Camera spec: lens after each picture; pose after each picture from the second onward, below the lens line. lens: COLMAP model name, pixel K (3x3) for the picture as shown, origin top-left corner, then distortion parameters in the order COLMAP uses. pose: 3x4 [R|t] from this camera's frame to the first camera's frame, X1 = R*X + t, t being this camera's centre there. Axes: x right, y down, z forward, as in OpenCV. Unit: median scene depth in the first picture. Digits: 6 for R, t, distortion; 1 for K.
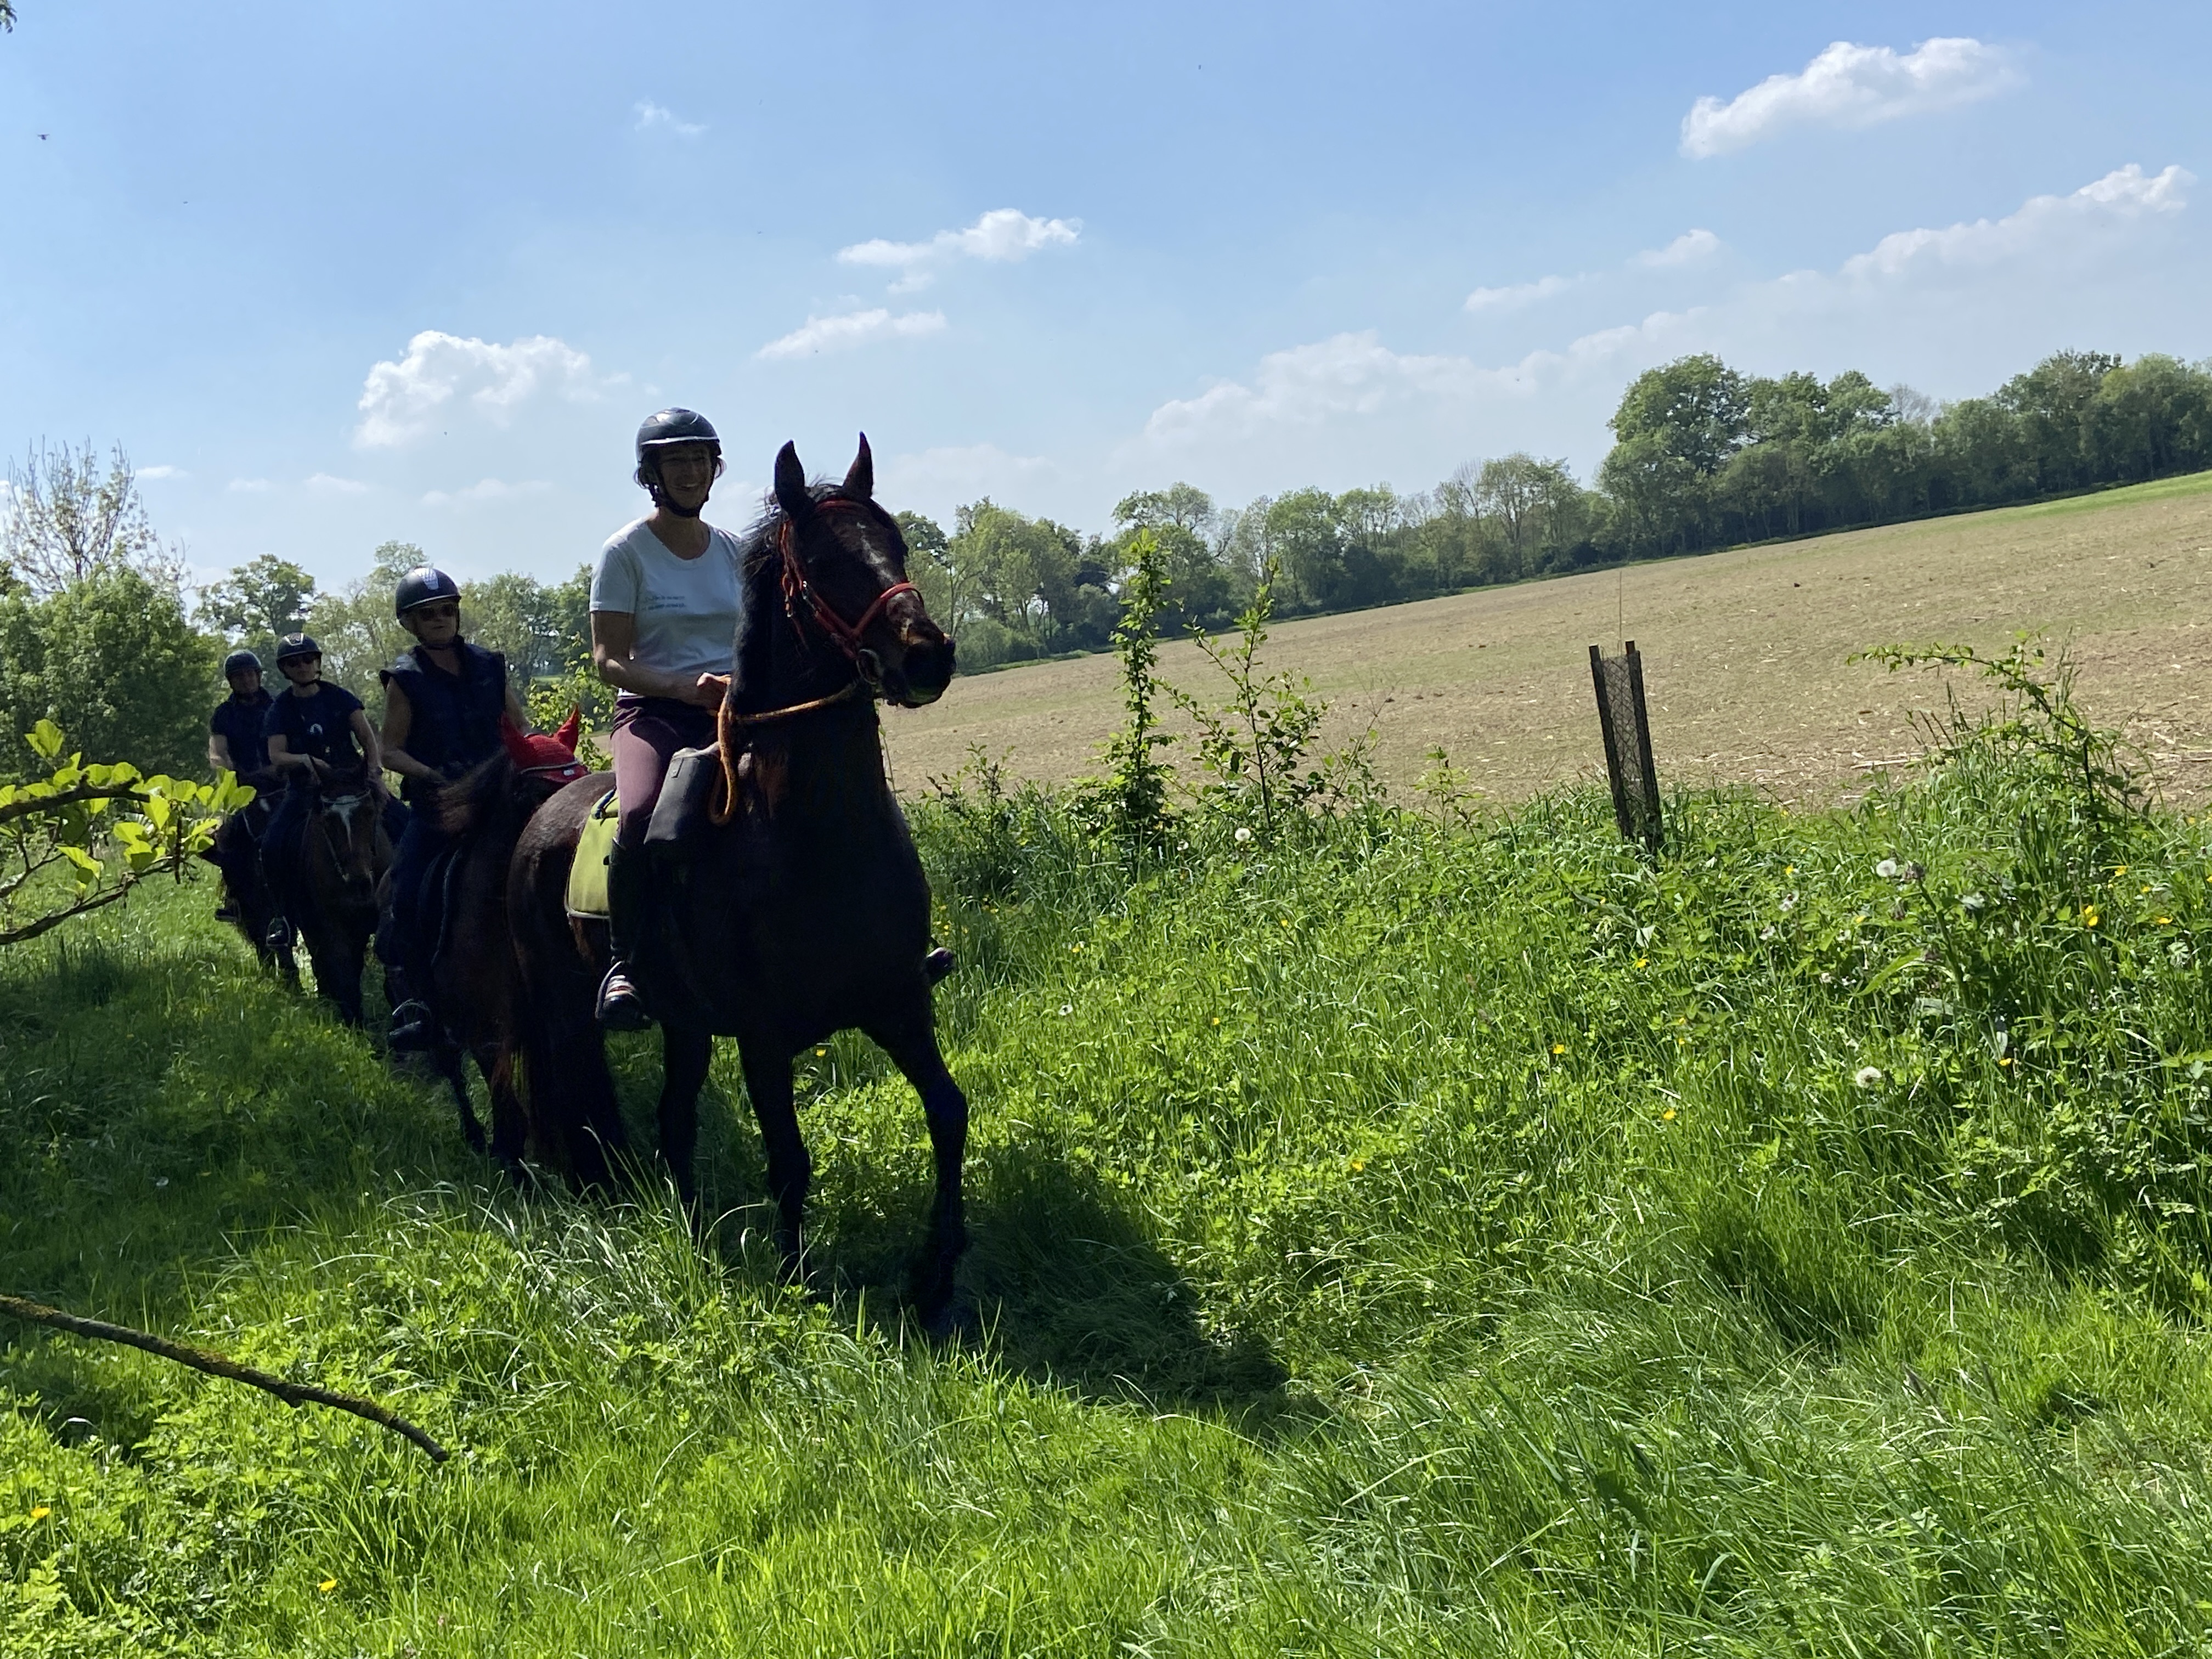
lens RADIAL K [[2601.1, 0, 1135.8], [0, 2601.1, 812.2], [0, 0, 1]] dist [0.132716, -0.144033]
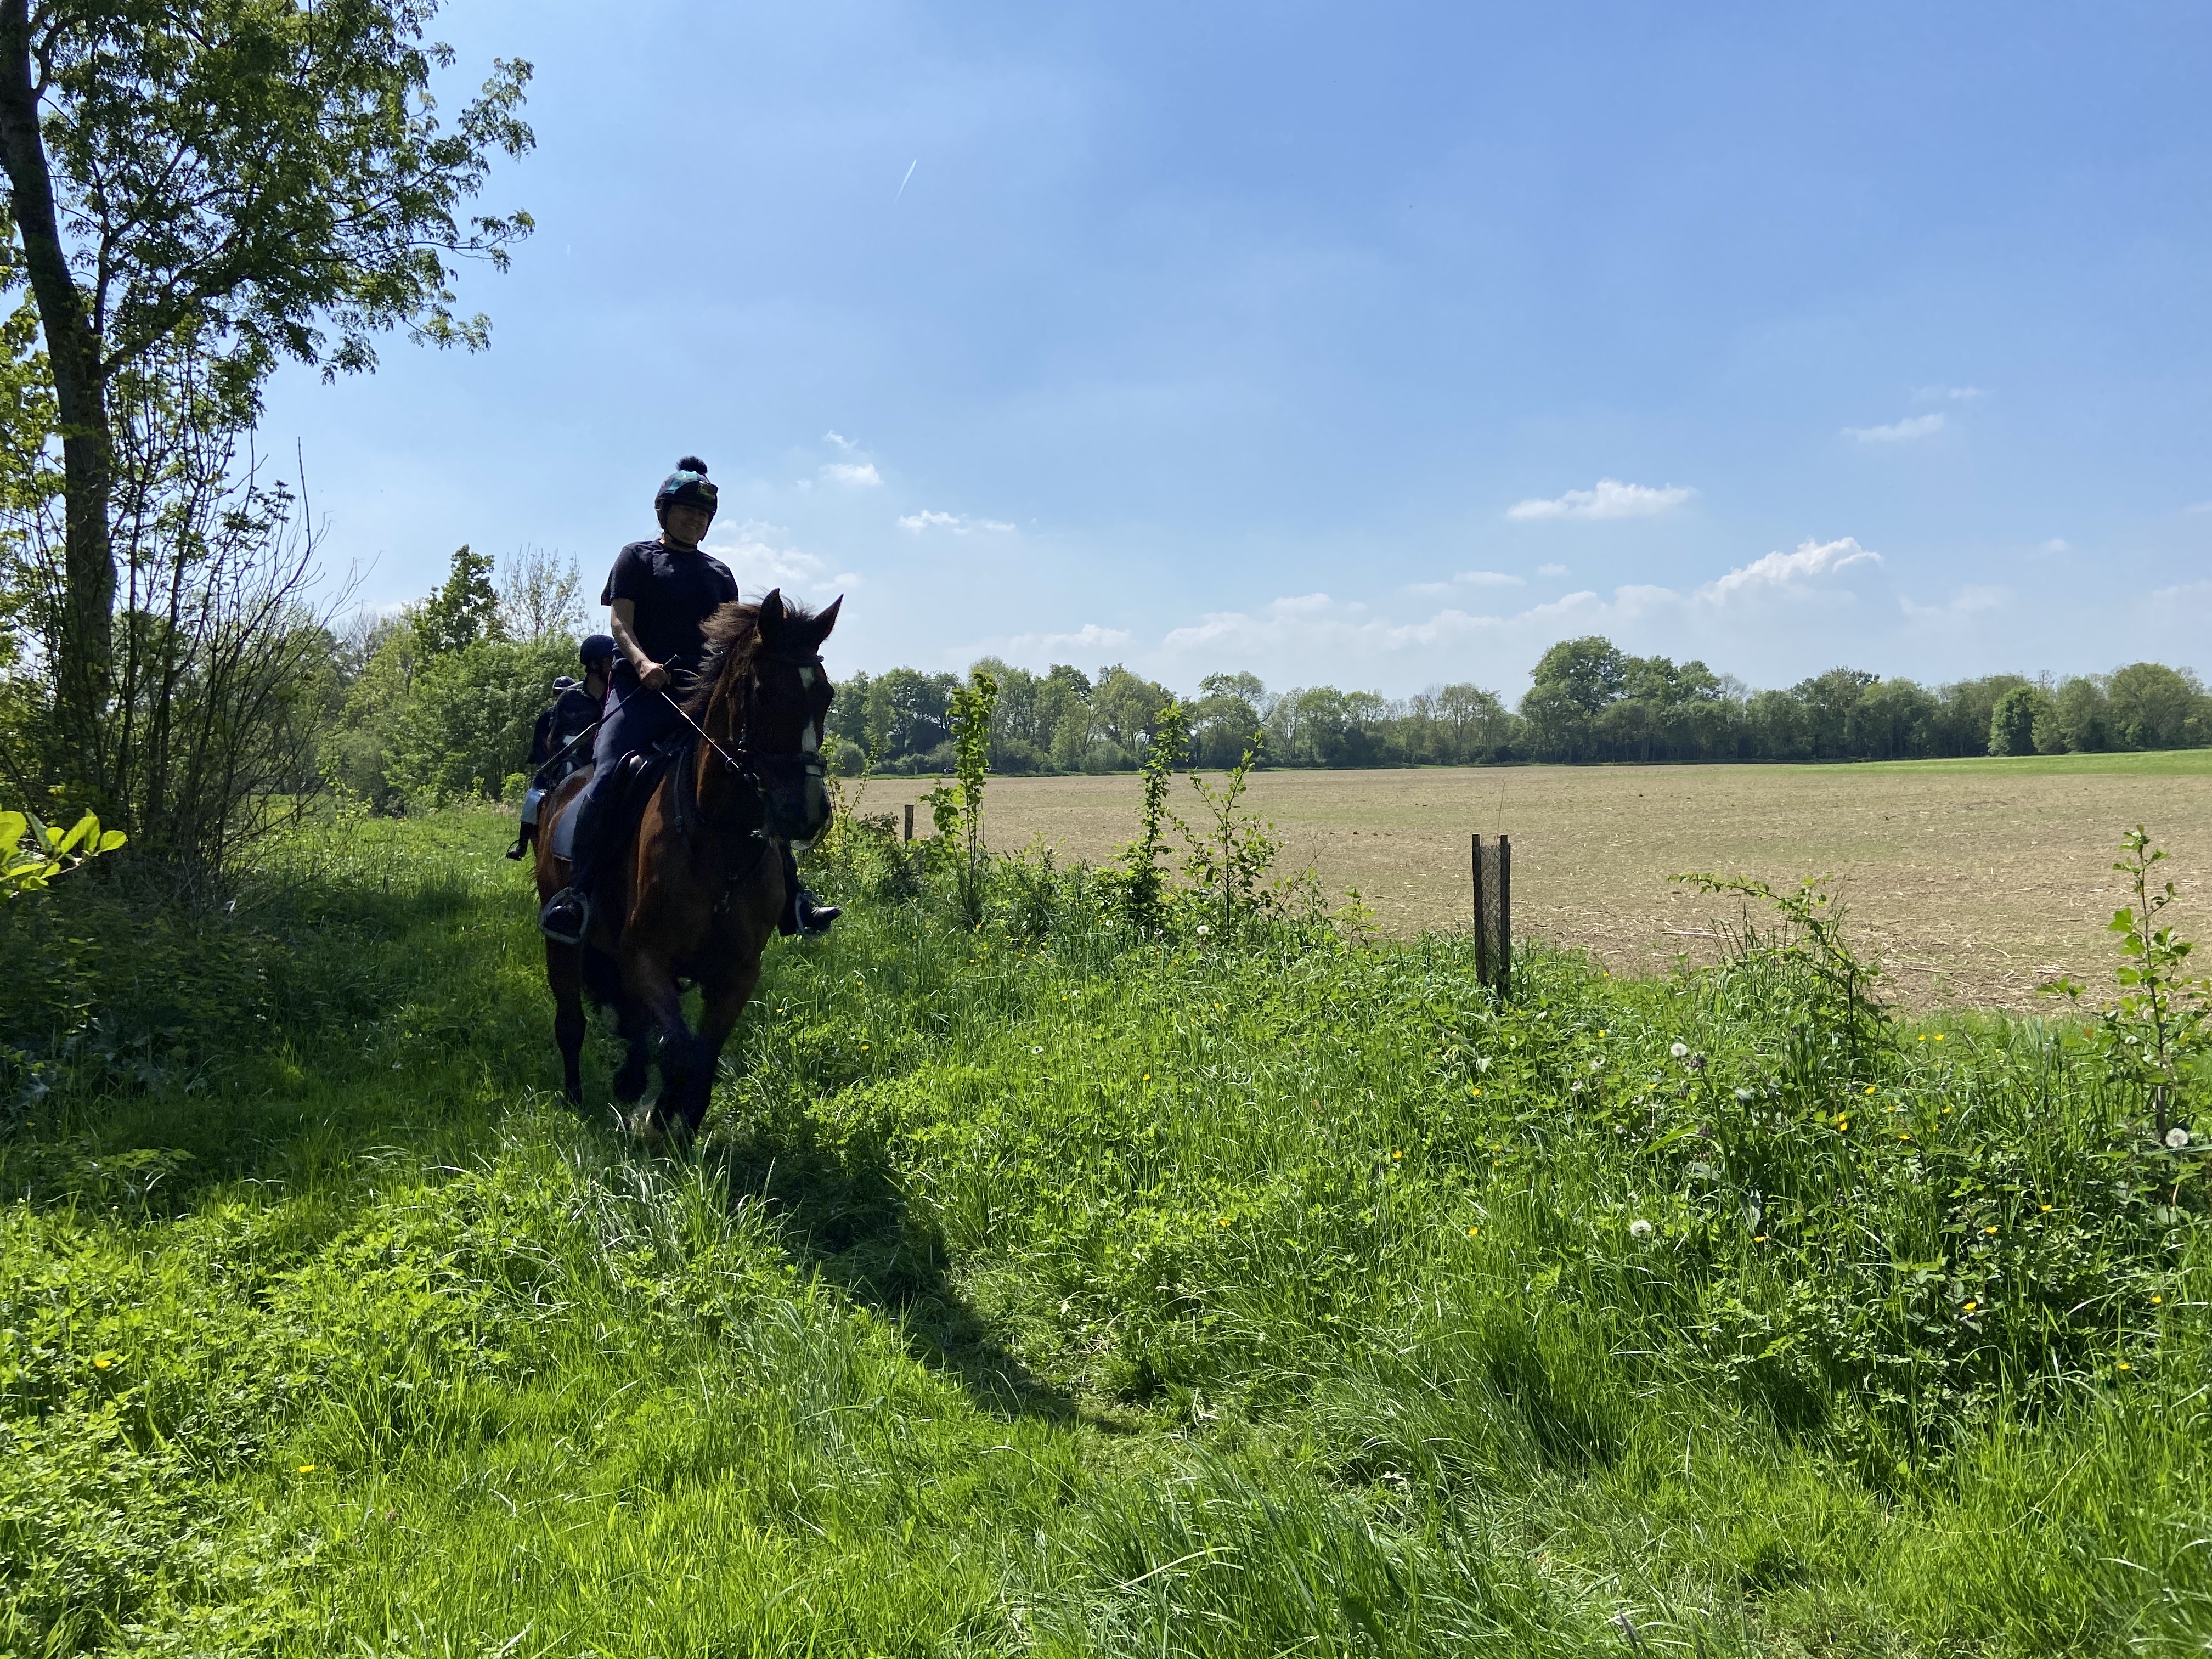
lens RADIAL K [[1666.9, 0, 1093.7], [0, 1666.9, 804.0], [0, 0, 1]] dist [0.141837, -0.178752]
pose [[0.987577, 0.143720, -0.063535, 0.040520], [-0.146083, 0.988680, -0.034235, -0.024813], [0.057895, 0.043091, 0.997392, 0.158073]]
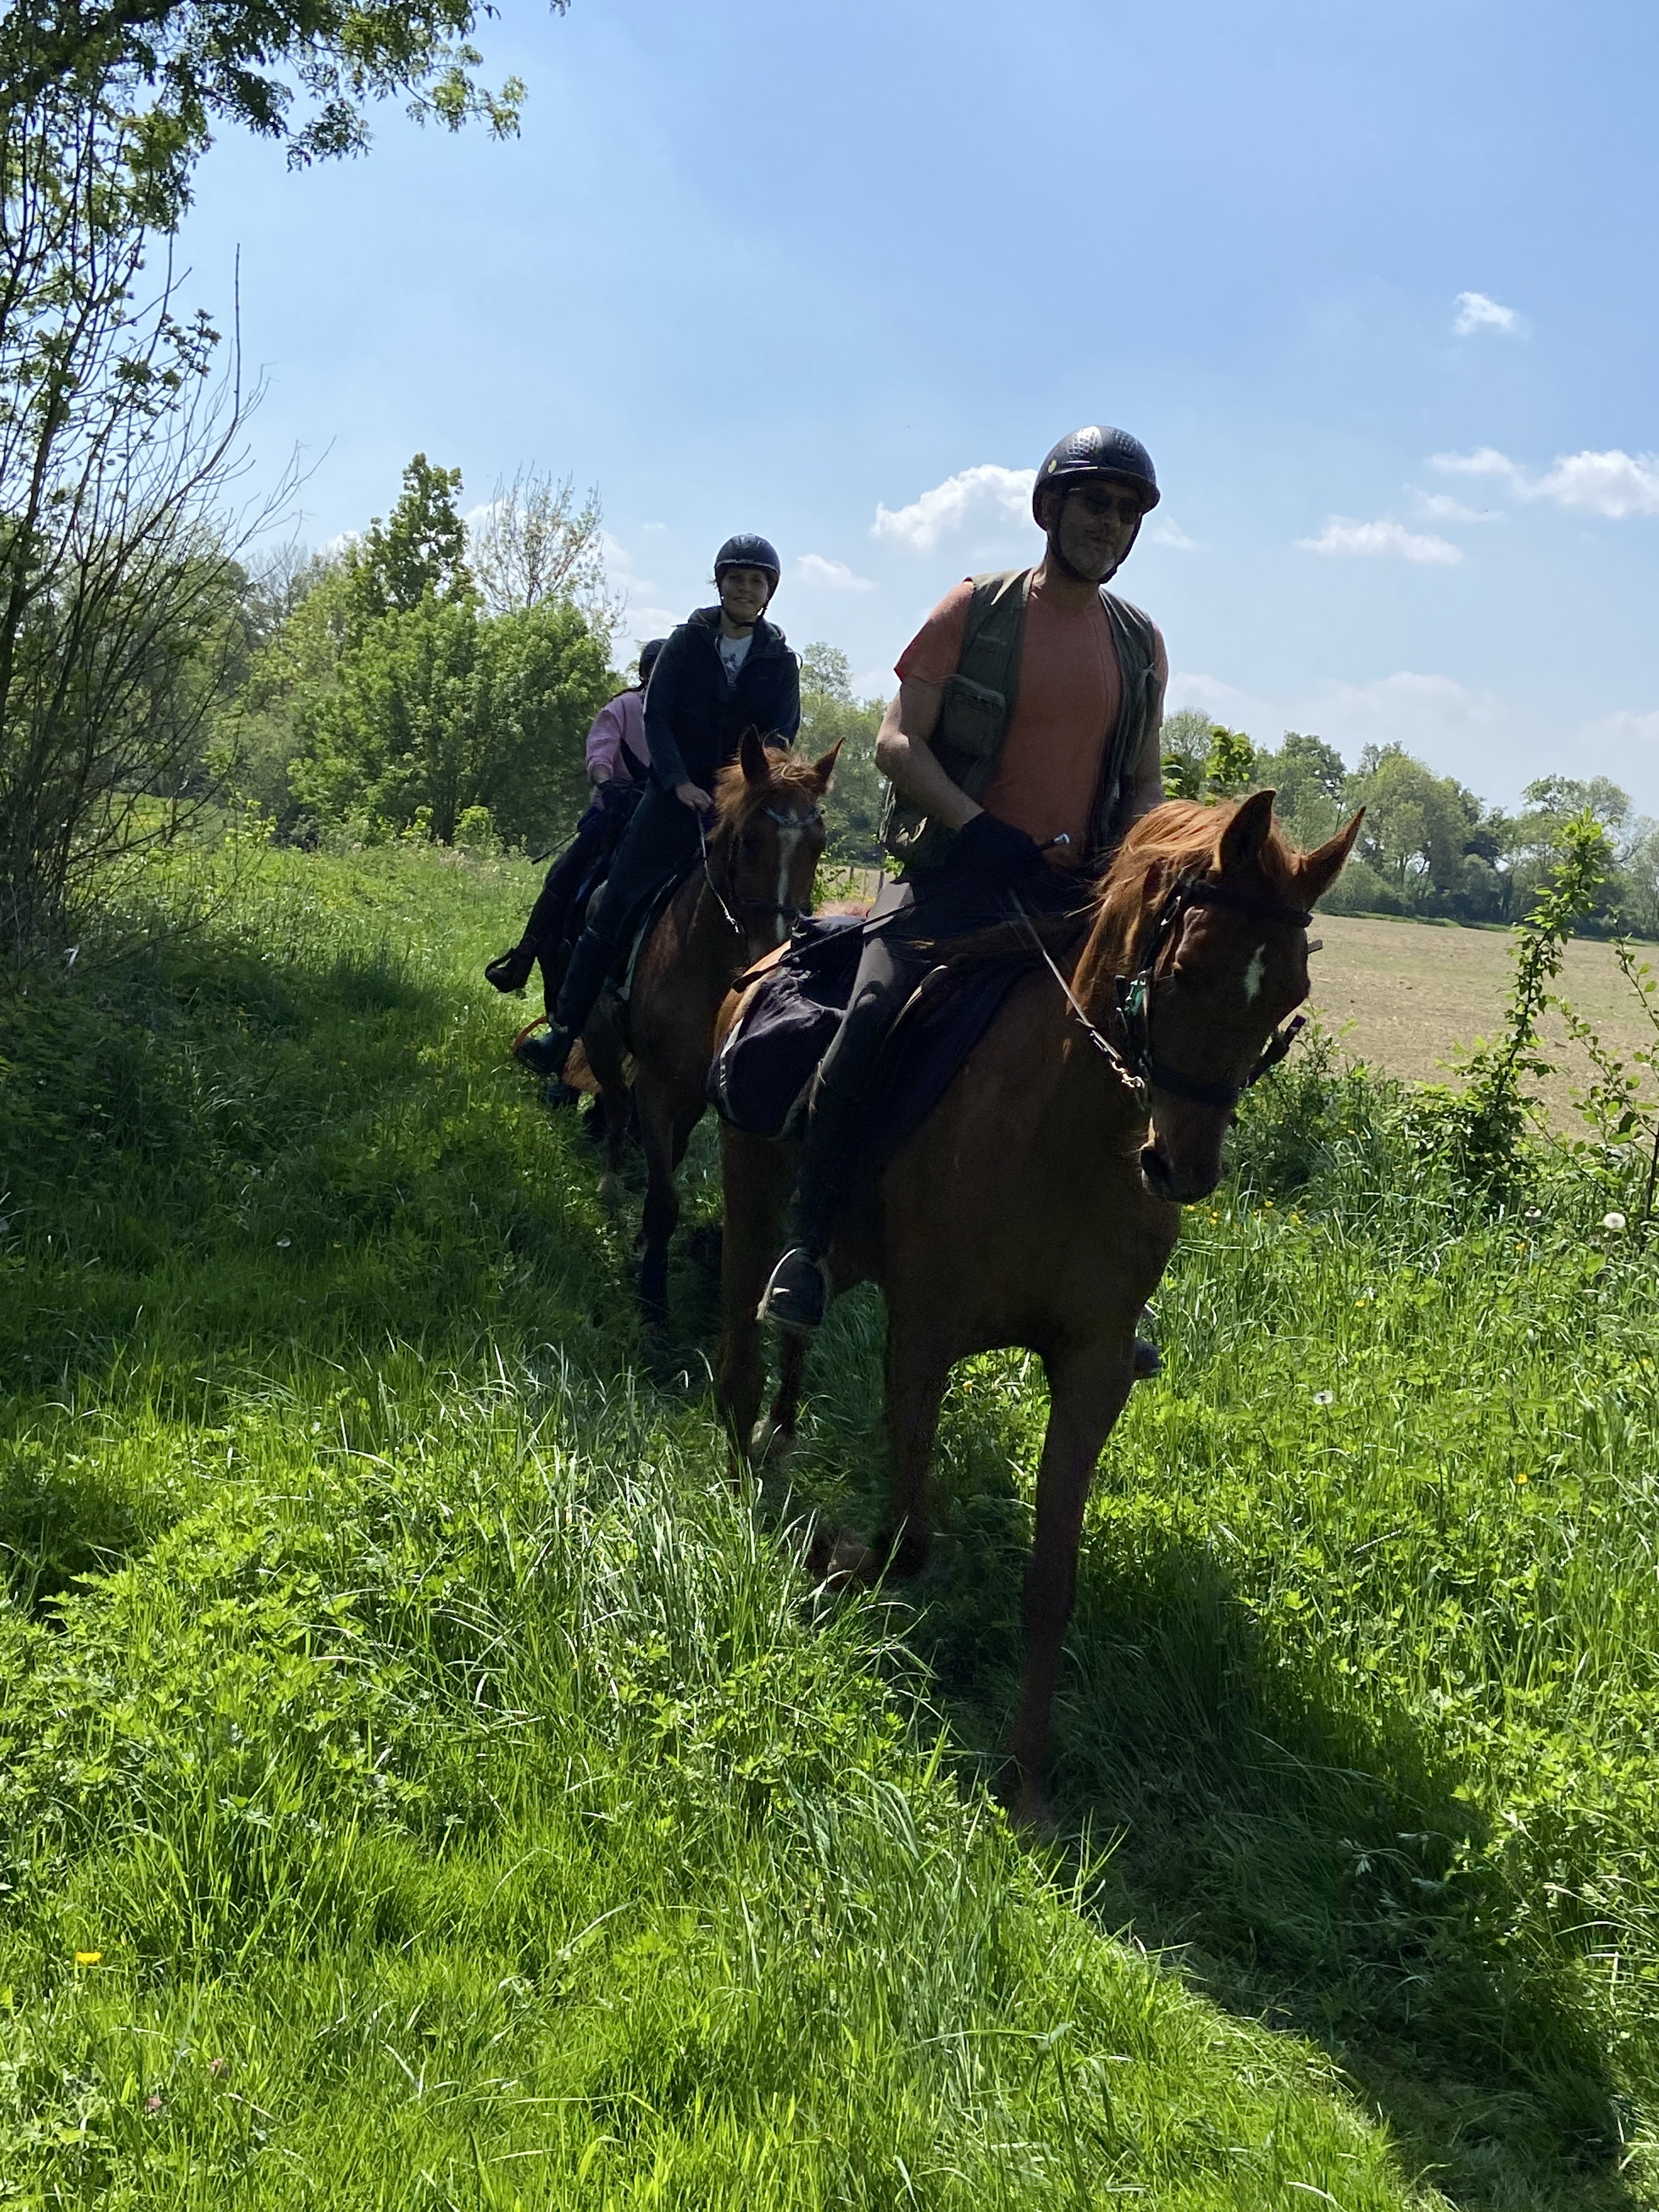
lens RADIAL K [[2565.2, 0, 867.9], [0, 2565.2, 1080.9], [0, 0, 1]] dist [0.133758, -0.166933]
pose [[0.935985, 0.279646, -0.213847, -0.018703], [-0.273551, 0.960095, 0.058205, -0.020978], [0.221590, 0.004019, 0.975132, 0.256573]]
